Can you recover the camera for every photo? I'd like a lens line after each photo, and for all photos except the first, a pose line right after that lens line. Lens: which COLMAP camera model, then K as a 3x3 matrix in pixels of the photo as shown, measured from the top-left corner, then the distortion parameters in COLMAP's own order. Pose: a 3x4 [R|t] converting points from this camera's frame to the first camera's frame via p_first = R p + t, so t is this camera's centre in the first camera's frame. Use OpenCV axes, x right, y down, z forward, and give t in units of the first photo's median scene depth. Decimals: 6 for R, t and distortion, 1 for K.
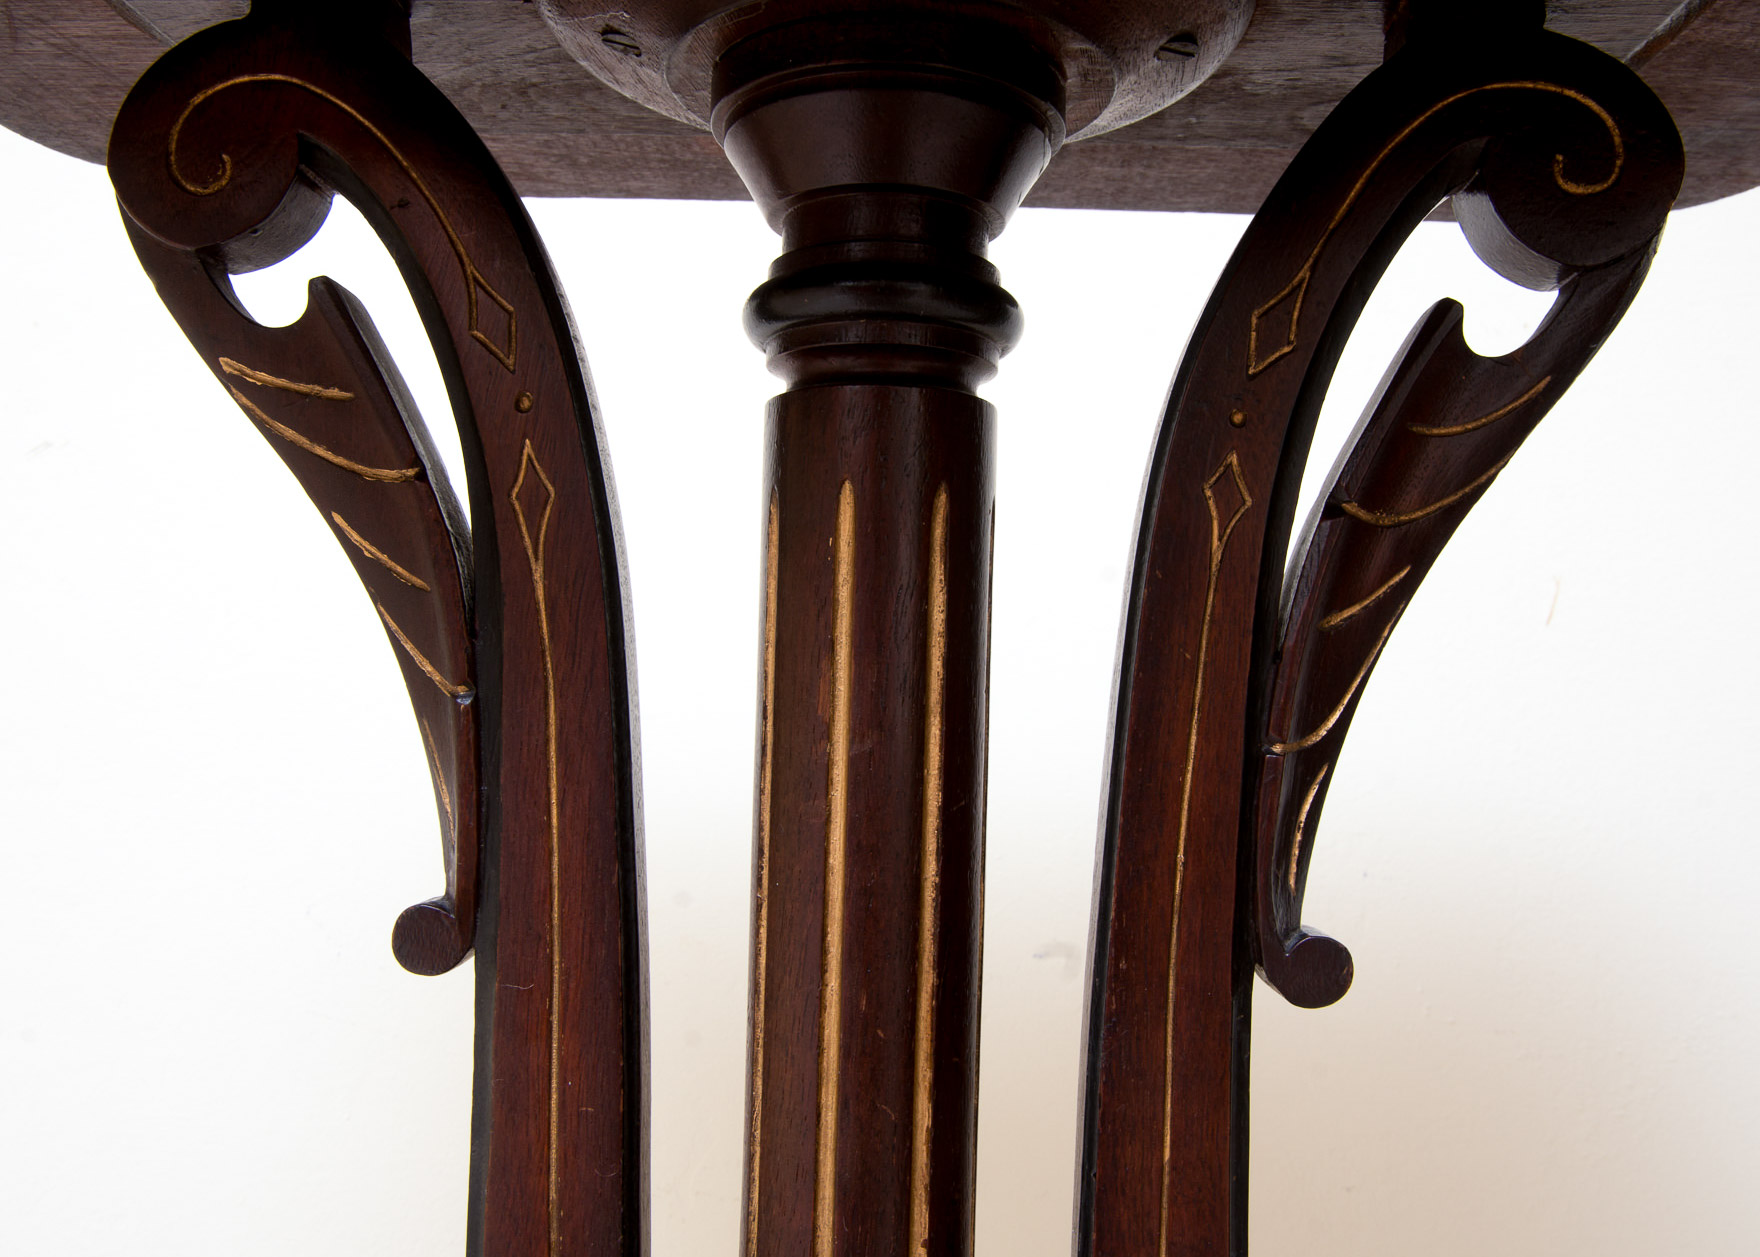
lens RADIAL K [[1752.7, 0, 880.0], [0, 1752.7, 628.5], [0, 0, 1]] dist [-0.104270, 0.002150]
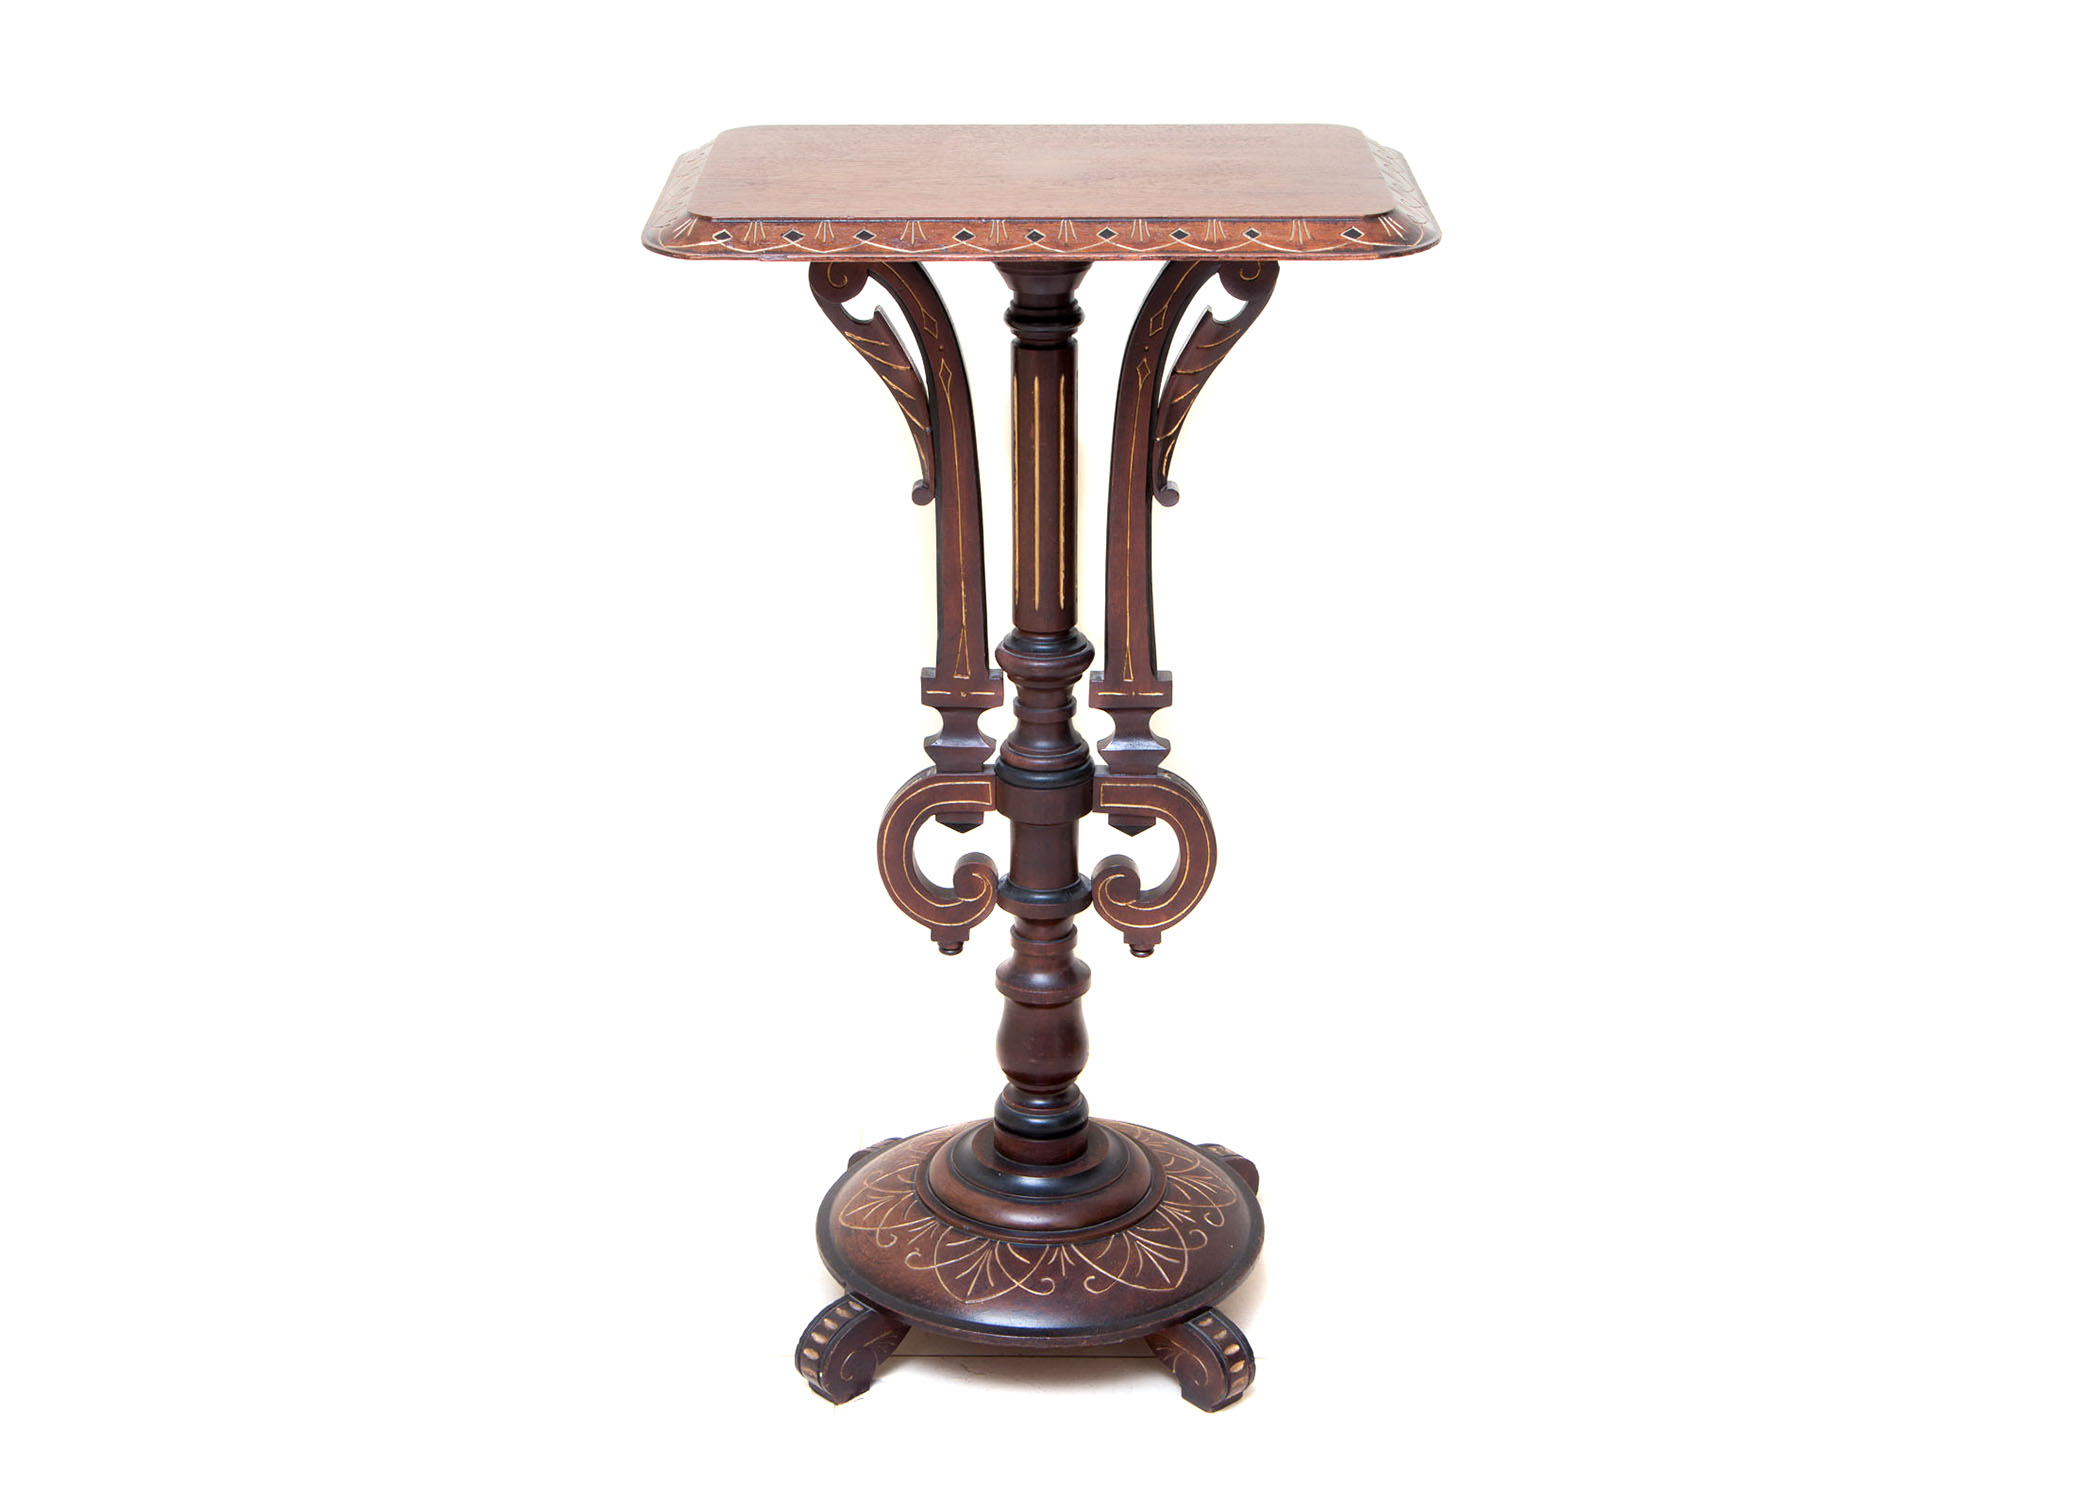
lens RADIAL K [[3643.6, 0, 1050.0], [0, 3643.6, 750.0], [0, 0, 1]] dist [0.199848, 0.004582]
pose [[0.999262, -0.036723, 0.011230, -0.099142], [0.028212, 0.900416, 0.434113, -2.553080], [-0.026053, -0.433476, 0.900788, -5.880172]]
